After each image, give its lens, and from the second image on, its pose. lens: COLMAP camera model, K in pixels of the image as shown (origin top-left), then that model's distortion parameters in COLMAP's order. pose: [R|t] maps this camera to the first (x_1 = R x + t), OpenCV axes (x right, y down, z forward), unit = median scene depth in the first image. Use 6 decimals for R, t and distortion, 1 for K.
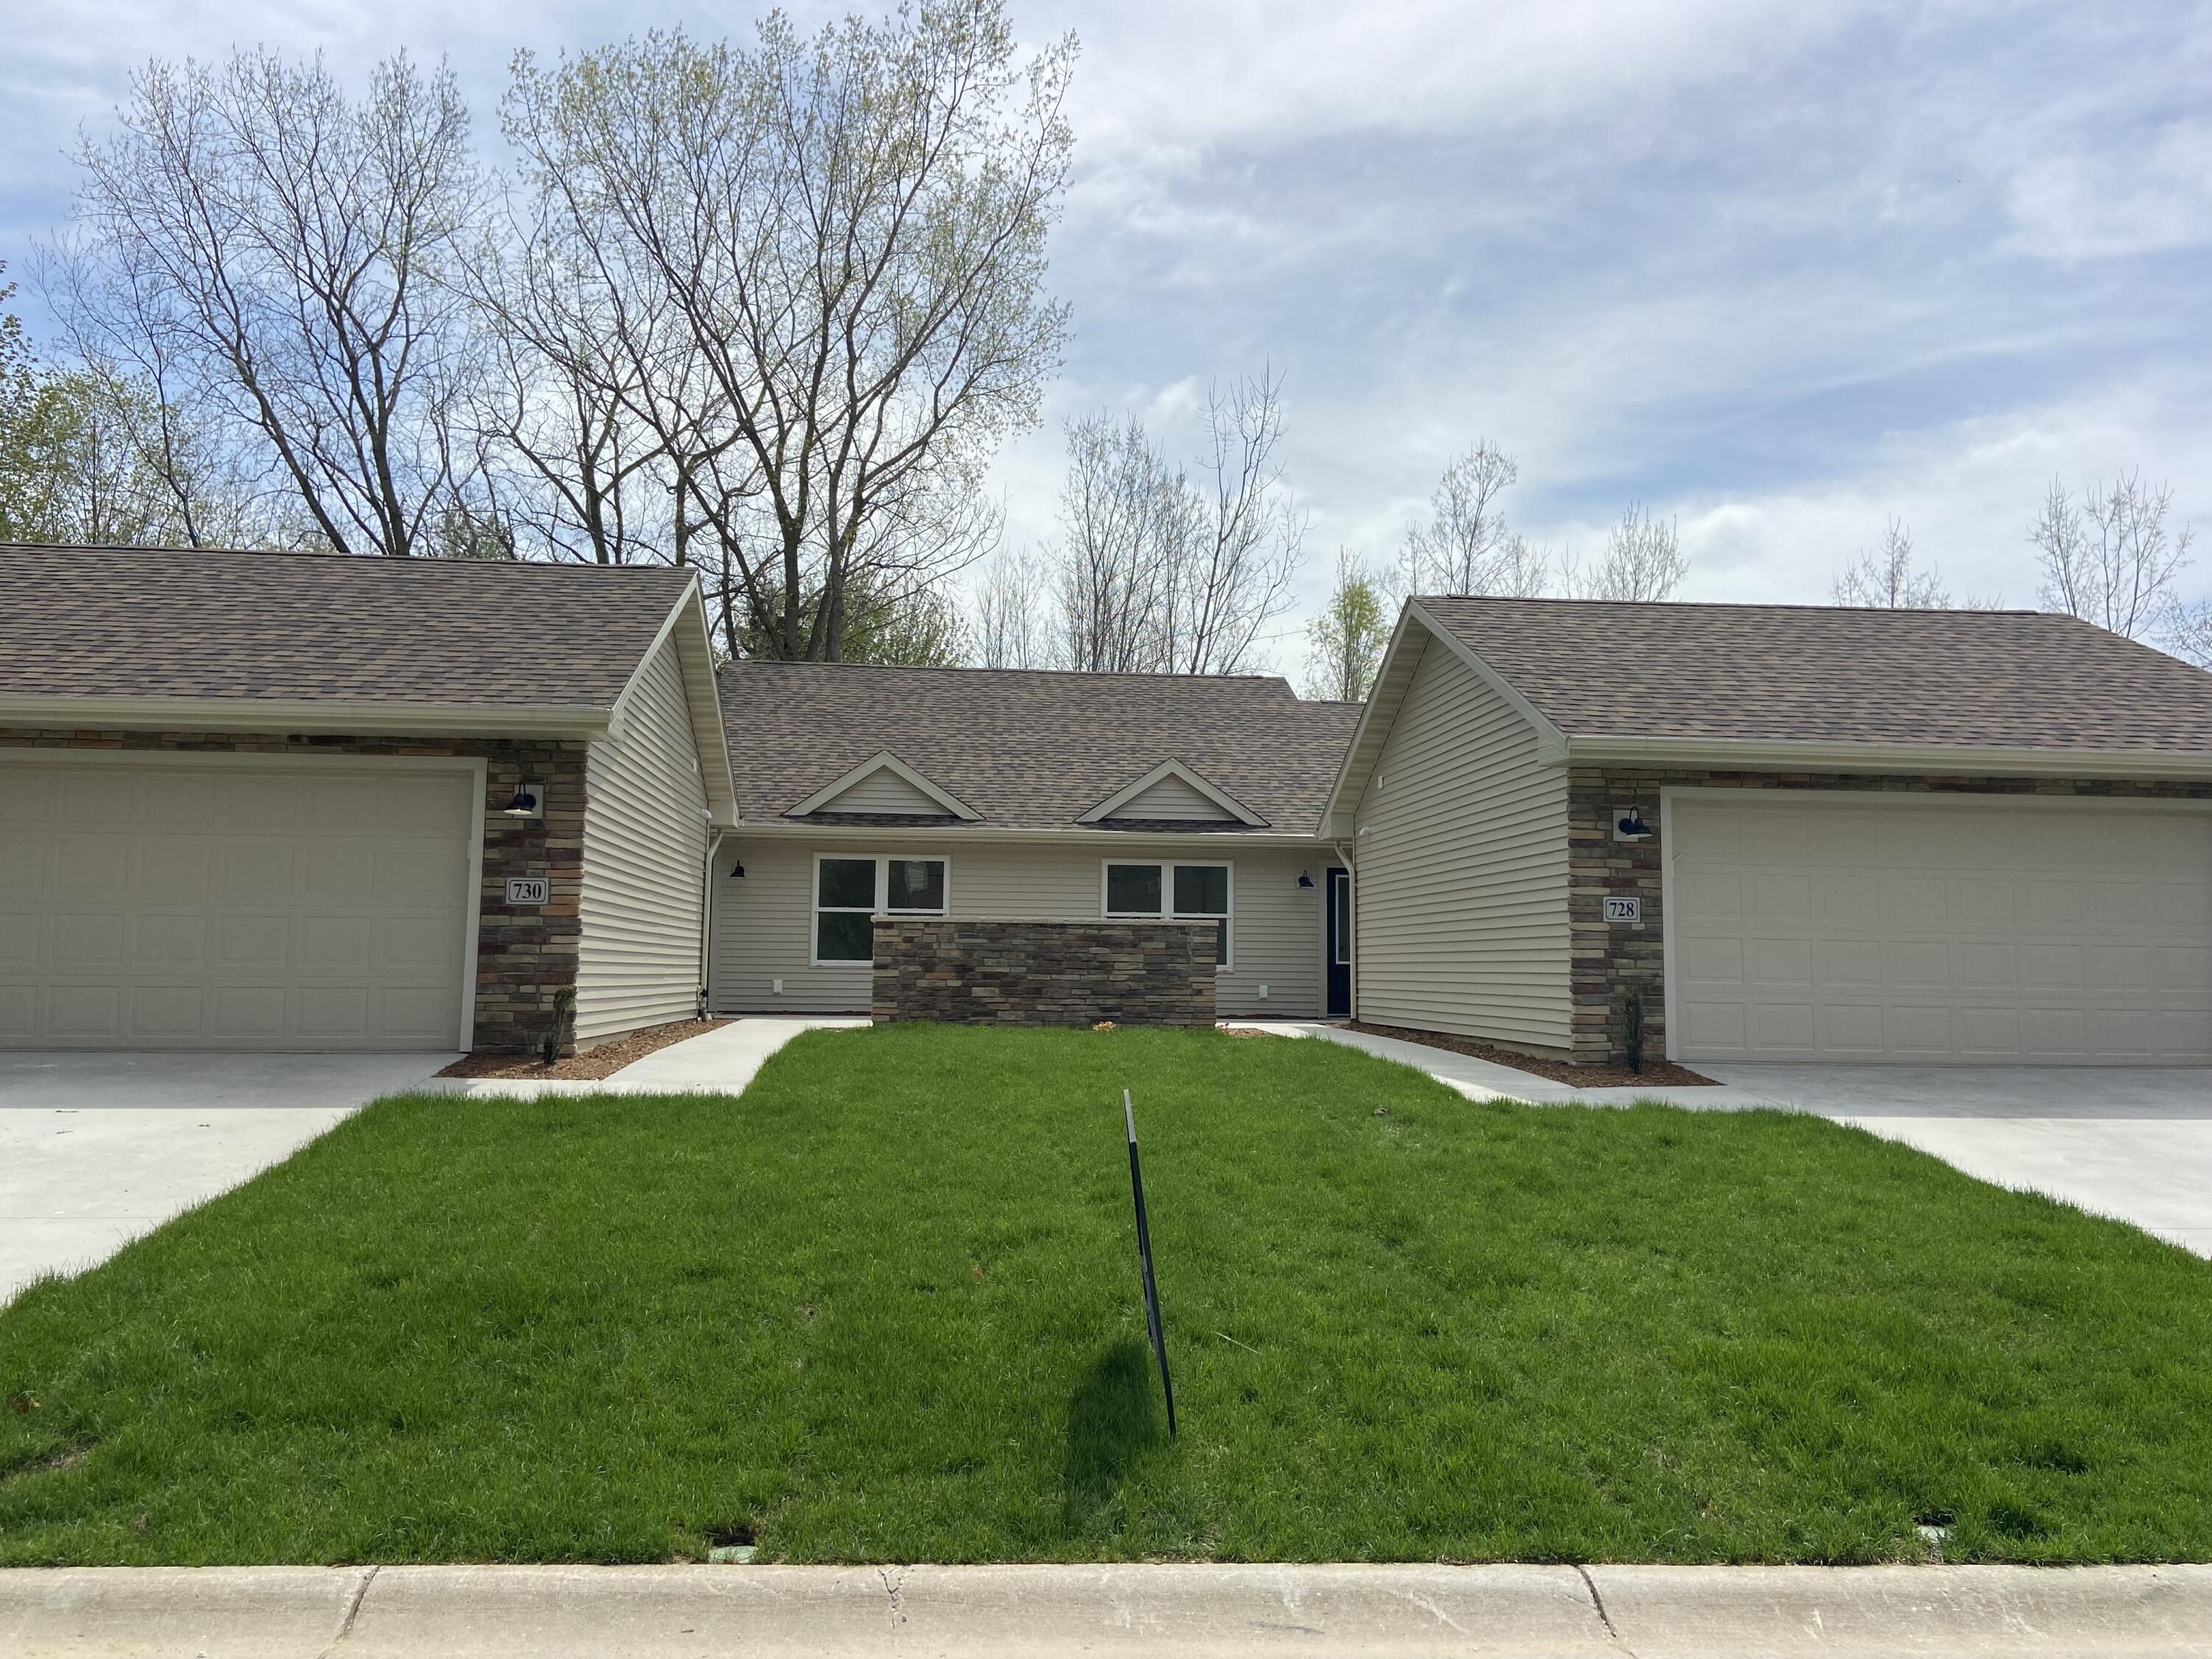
lens RADIAL K [[1640.8, 0, 1096.5], [0, 1640.8, 817.8], [0, 0, 1]] dist [0.108717, -0.135511]
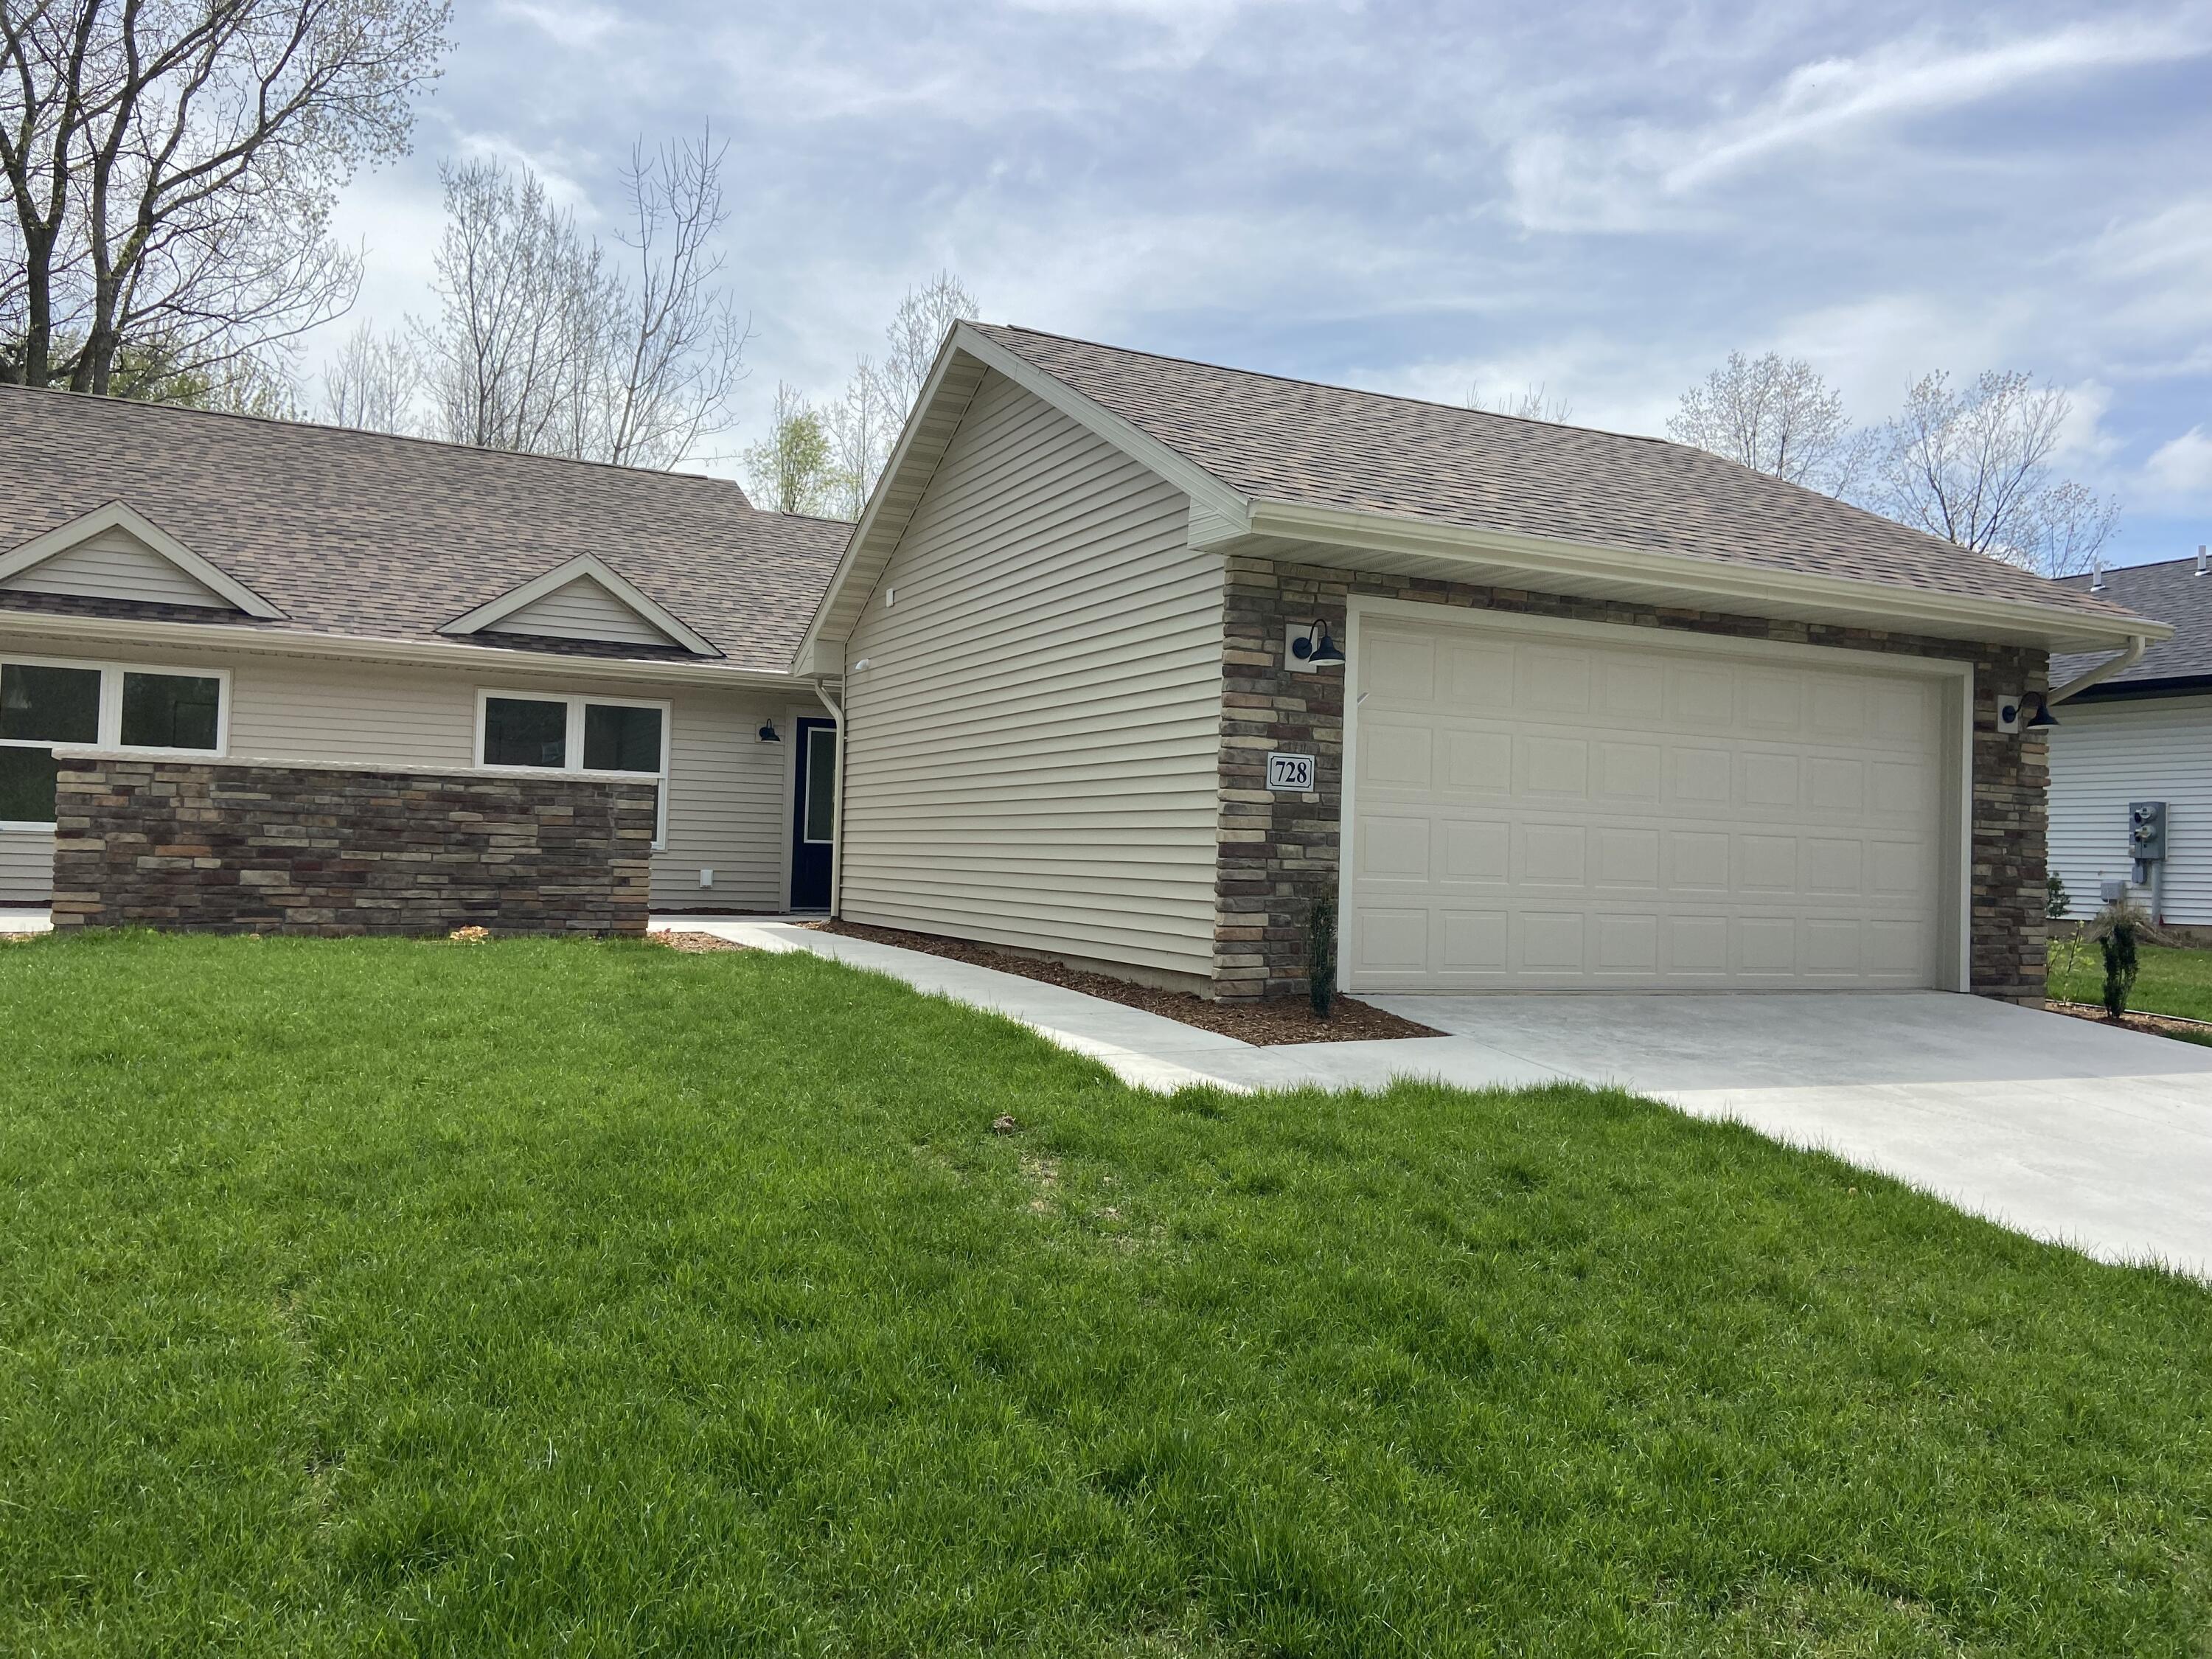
lens RADIAL K [[1640.8, 0, 1096.5], [0, 1640.8, 817.8], [0, 0, 1]] dist [0.108717, -0.135511]
pose [[0.937171, 0.025498, 0.347938, 0.006833], [-0.051146, 0.996591, 0.064728, 0.025300], [-0.345102, -0.078457, 0.935280, 0.290989]]
